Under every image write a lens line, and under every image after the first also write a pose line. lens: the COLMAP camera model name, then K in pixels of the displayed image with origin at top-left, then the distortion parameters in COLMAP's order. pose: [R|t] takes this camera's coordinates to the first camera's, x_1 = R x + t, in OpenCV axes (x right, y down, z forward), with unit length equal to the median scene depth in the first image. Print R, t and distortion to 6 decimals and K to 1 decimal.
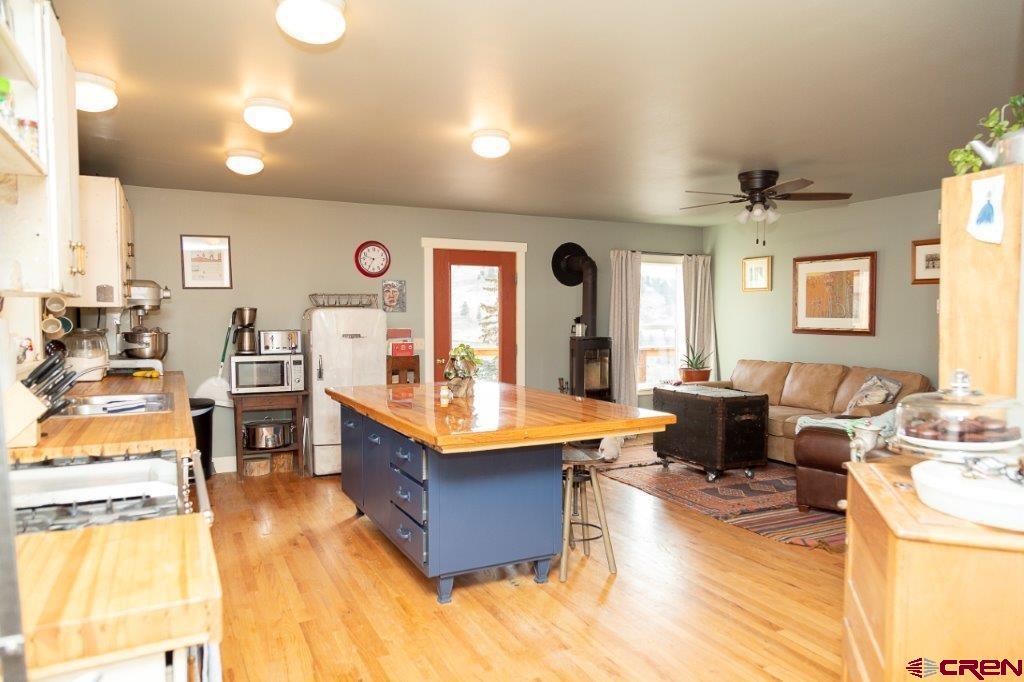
lens RADIAL K [[674.8, 0, 515.9], [0, 674.8, 347.8], [0, 0, 1]] dist [-0.003003, 0.001832]
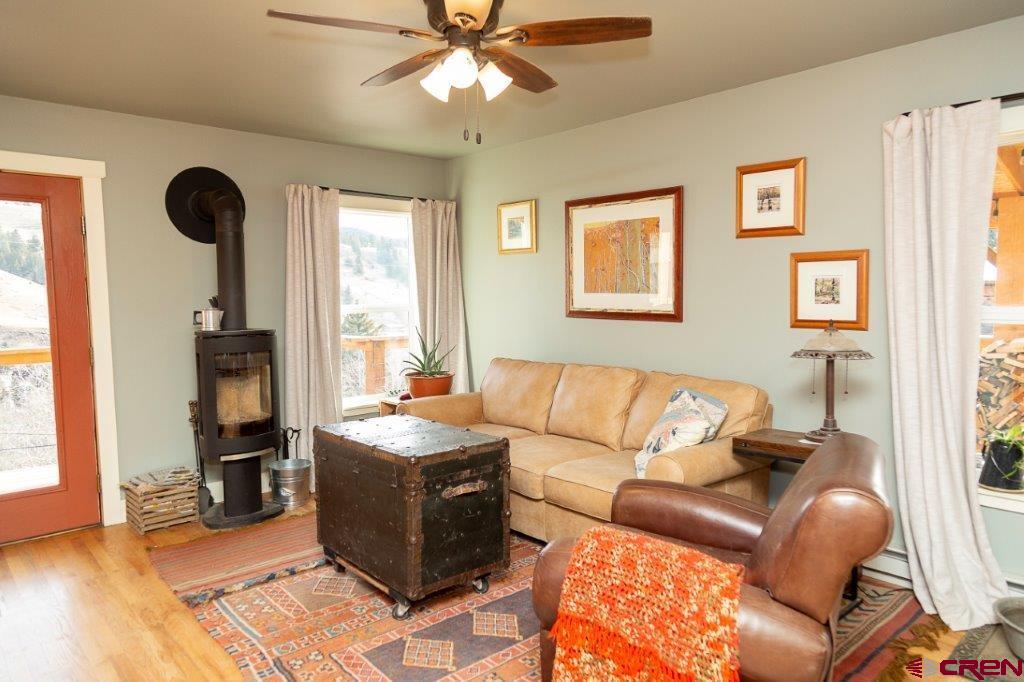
lens RADIAL K [[674.8, 0, 515.9], [0, 674.8, 347.8], [0, 0, 1]] dist [-0.003003, 0.001832]
pose [[0.964262, -0.030902, 0.263142, 0.192481], [0.021405, 0.999015, 0.038882, -0.018738], [-0.264084, -0.031859, 0.963973, 0.386593]]
